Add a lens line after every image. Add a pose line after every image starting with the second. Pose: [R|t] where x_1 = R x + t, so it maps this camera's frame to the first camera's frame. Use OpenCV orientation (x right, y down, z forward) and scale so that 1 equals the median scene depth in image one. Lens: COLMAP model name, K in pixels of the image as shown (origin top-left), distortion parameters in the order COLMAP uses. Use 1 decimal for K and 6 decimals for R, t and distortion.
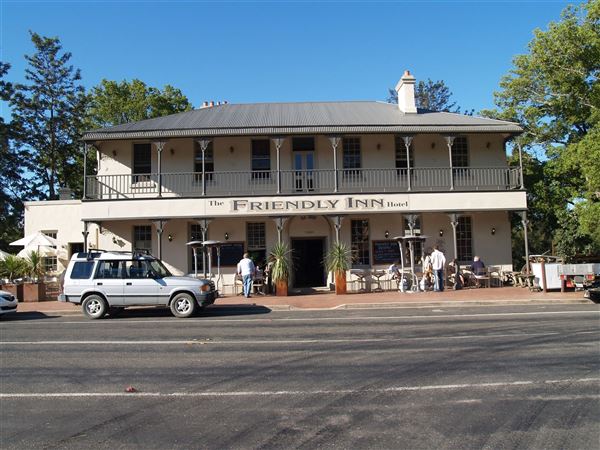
lens RADIAL K [[477.8, 0, 299.8], [0, 477.8, 223.1], [0, 0, 1]] dist [-0.100499, -0.003377]
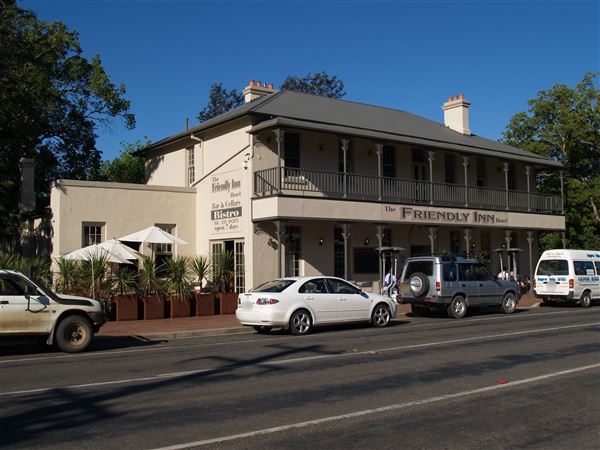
lens RADIAL K [[663.4, 0, 299.5], [0, 663.4, 222.7], [0, 0, 1]] dist [-0.069128, 0.000000]
pose [[0.805509, 0.055543, 0.589975, -1.138089], [-0.052990, 0.998361, -0.021641, 0.026506], [-0.590209, -0.013831, 0.807132, -0.005514]]
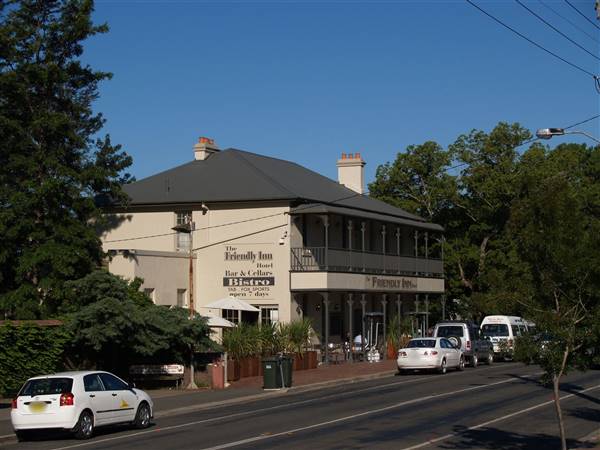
lens RADIAL K [[1544.4, 0, 298.0], [0, 1544.4, 226.4], [0, 0, 1]] dist [0.032346, 0.000000]
pose [[0.370361, 0.071721, 0.926115, -3.662129], [-0.068790, 0.996395, -0.049654, 0.027847], [-0.926337, -0.045318, 0.373959, -0.222478]]
